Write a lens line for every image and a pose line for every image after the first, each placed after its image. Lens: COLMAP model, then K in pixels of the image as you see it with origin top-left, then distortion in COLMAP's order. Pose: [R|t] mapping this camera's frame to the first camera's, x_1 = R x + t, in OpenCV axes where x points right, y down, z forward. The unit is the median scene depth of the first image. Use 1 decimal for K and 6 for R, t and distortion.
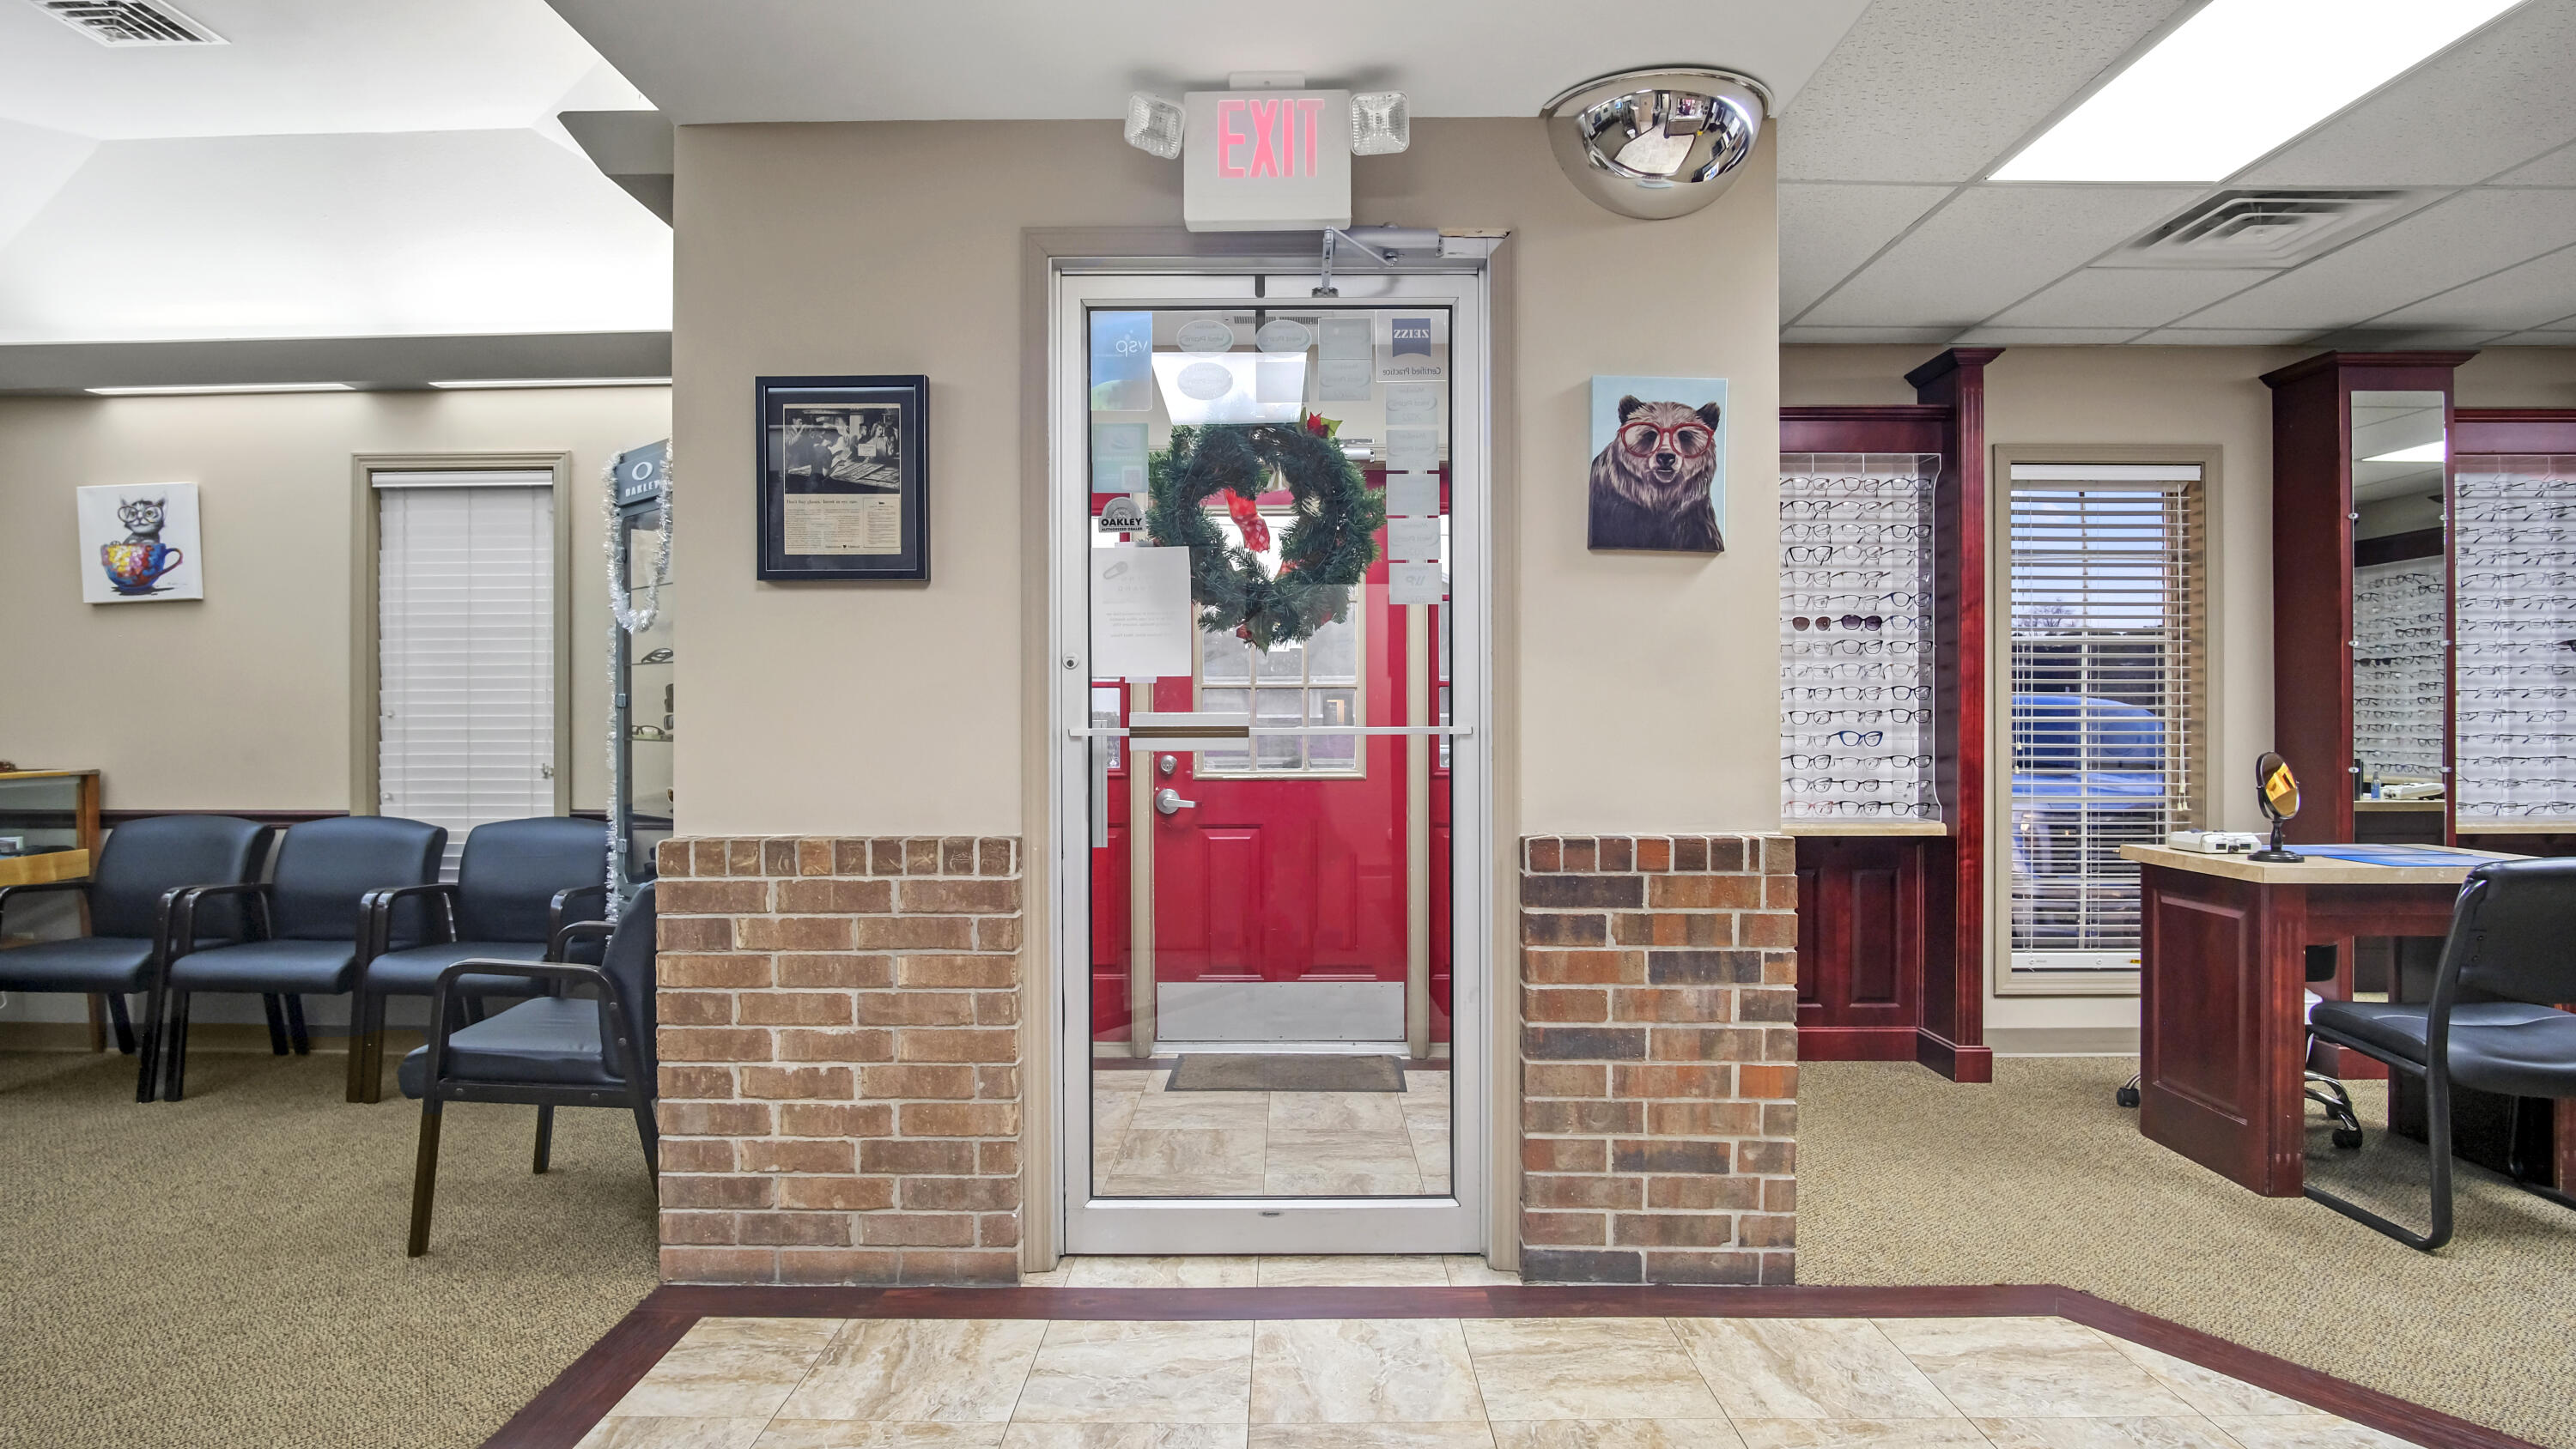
lens RADIAL K [[1405.9, 0, 1288.0], [0, 1405.9, 724.5], [0, 0, 1]] dist [-0.027574, 0.016732]
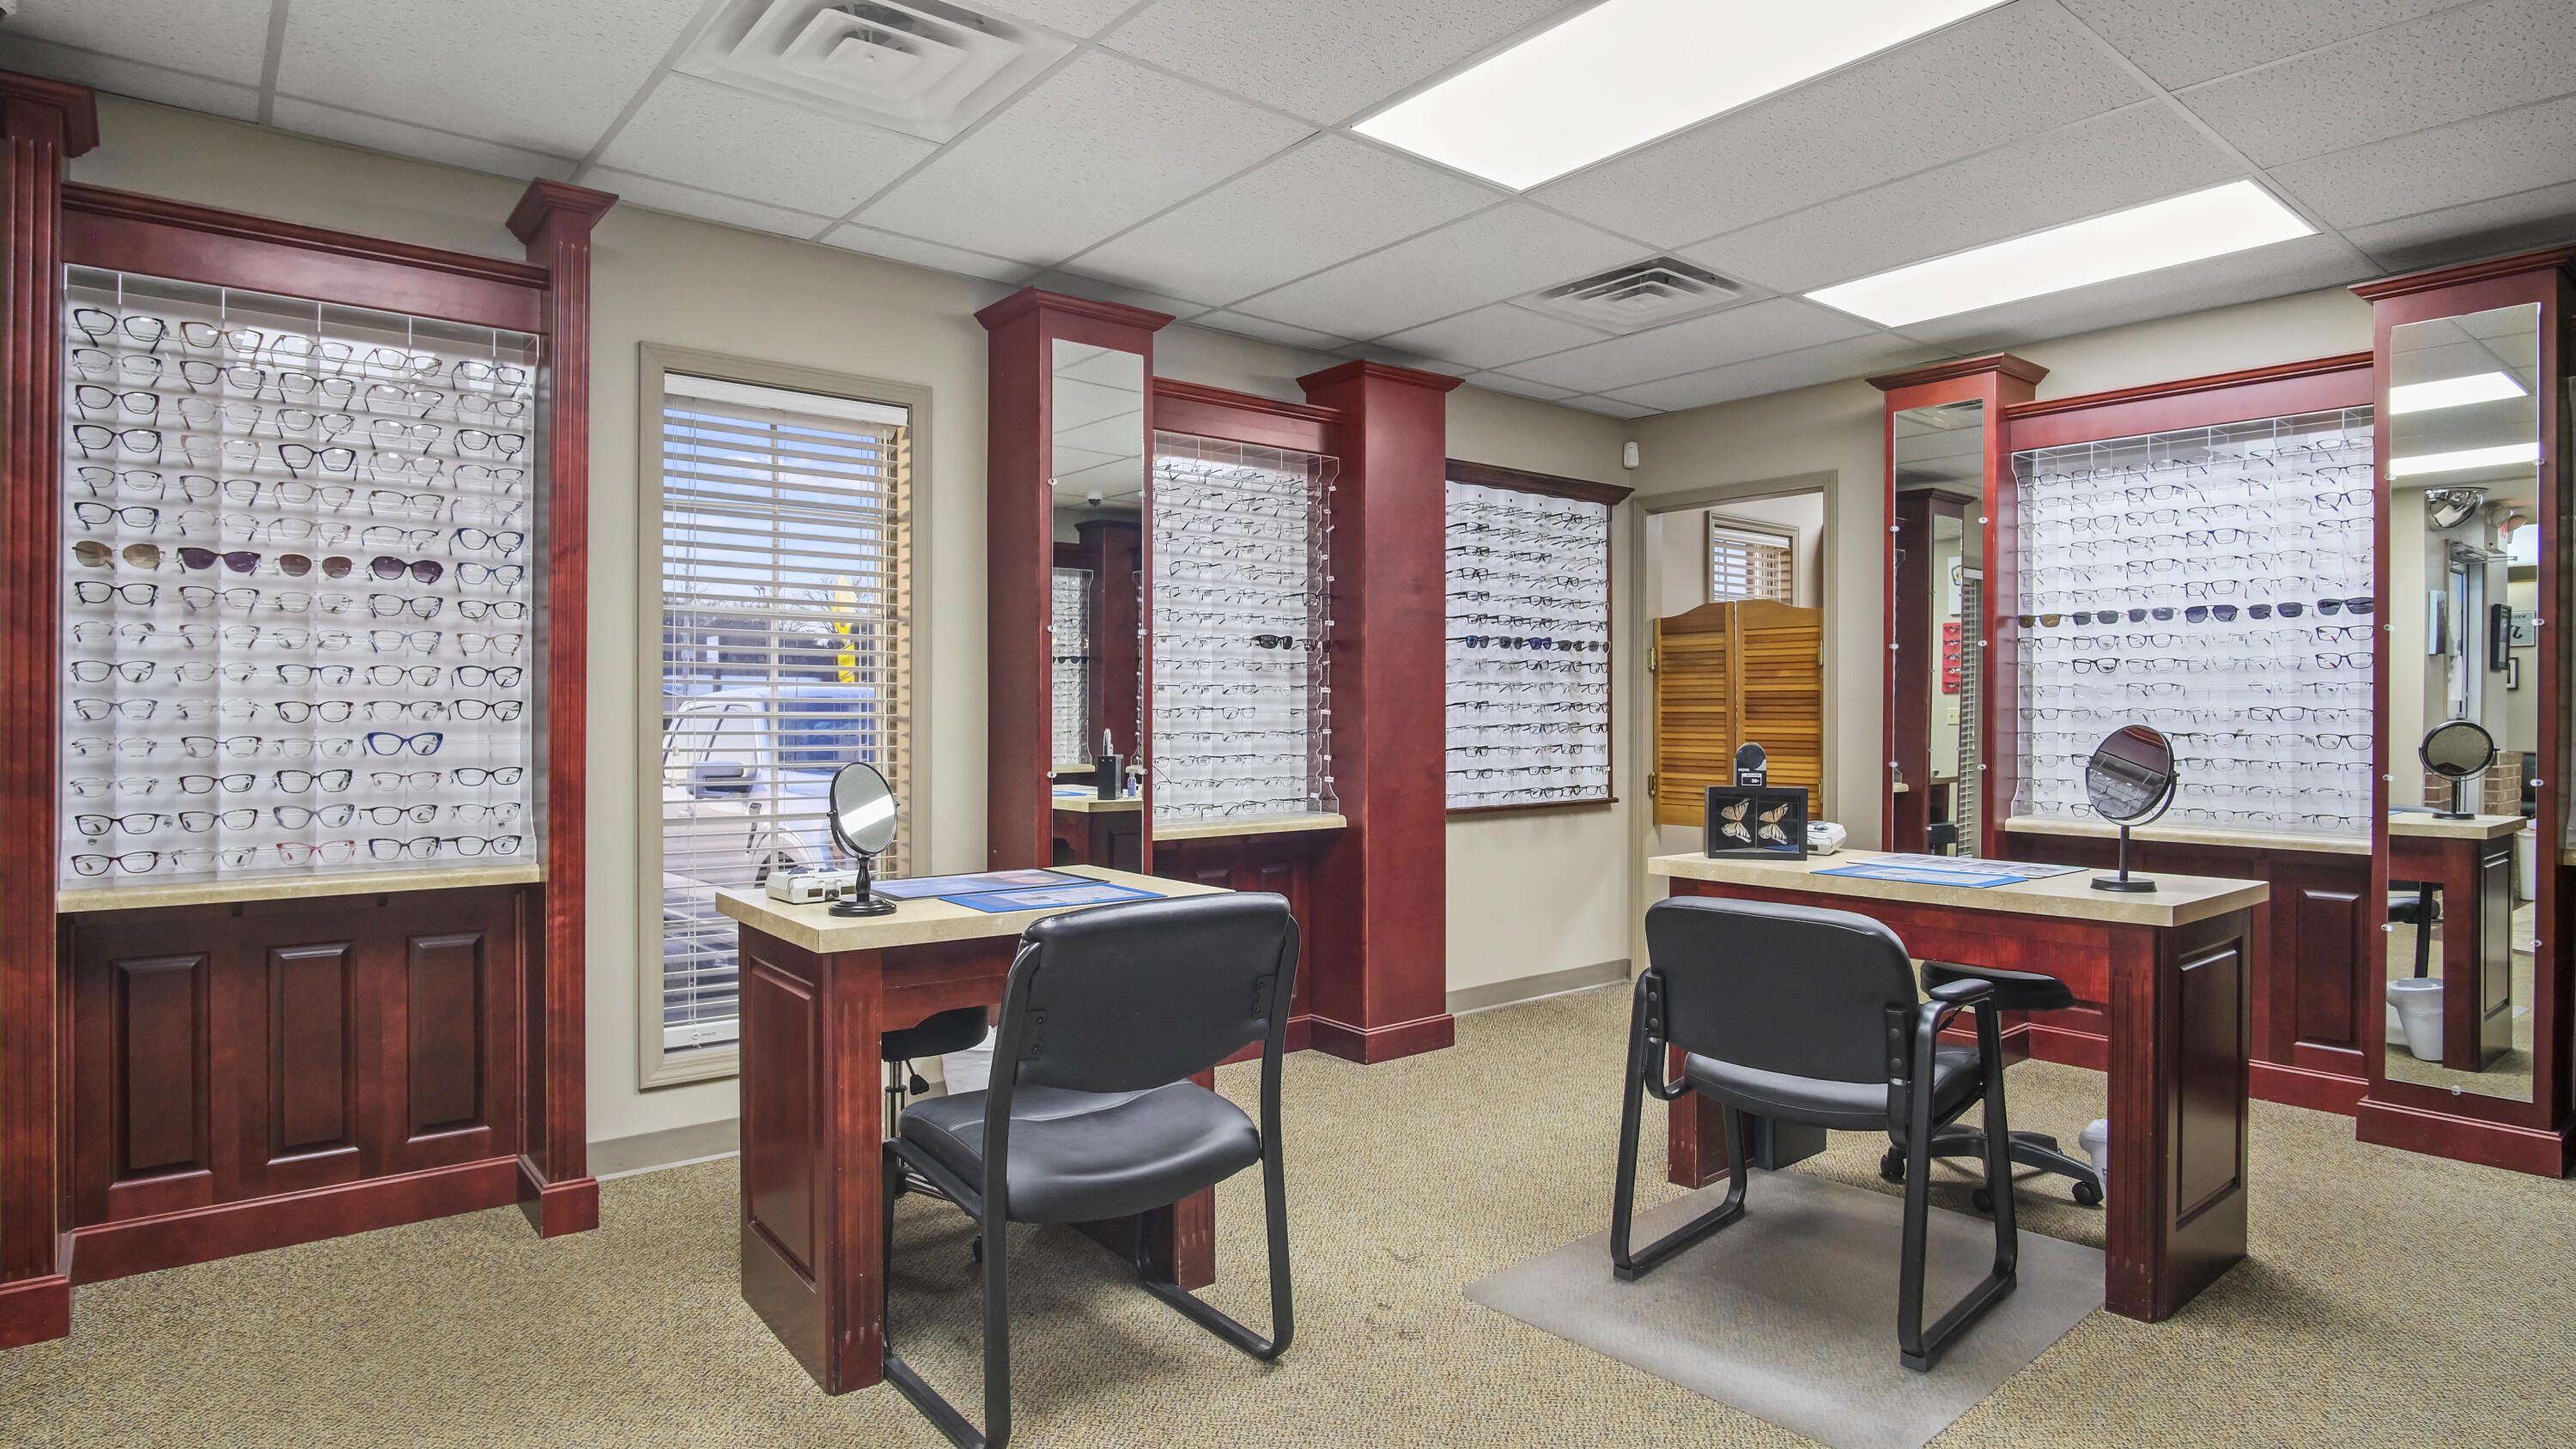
lens RADIAL K [[1405.9, 0, 1288.0], [0, 1405.9, 724.5], [0, 0, 1]] dist [-0.027574, 0.016732]
pose [[0.772998, -0.001892, 0.634406, 0.313290], [-0.002317, 0.999980, 0.005806, -0.003875], [-0.634405, -0.005958, 0.772978, 0.222439]]
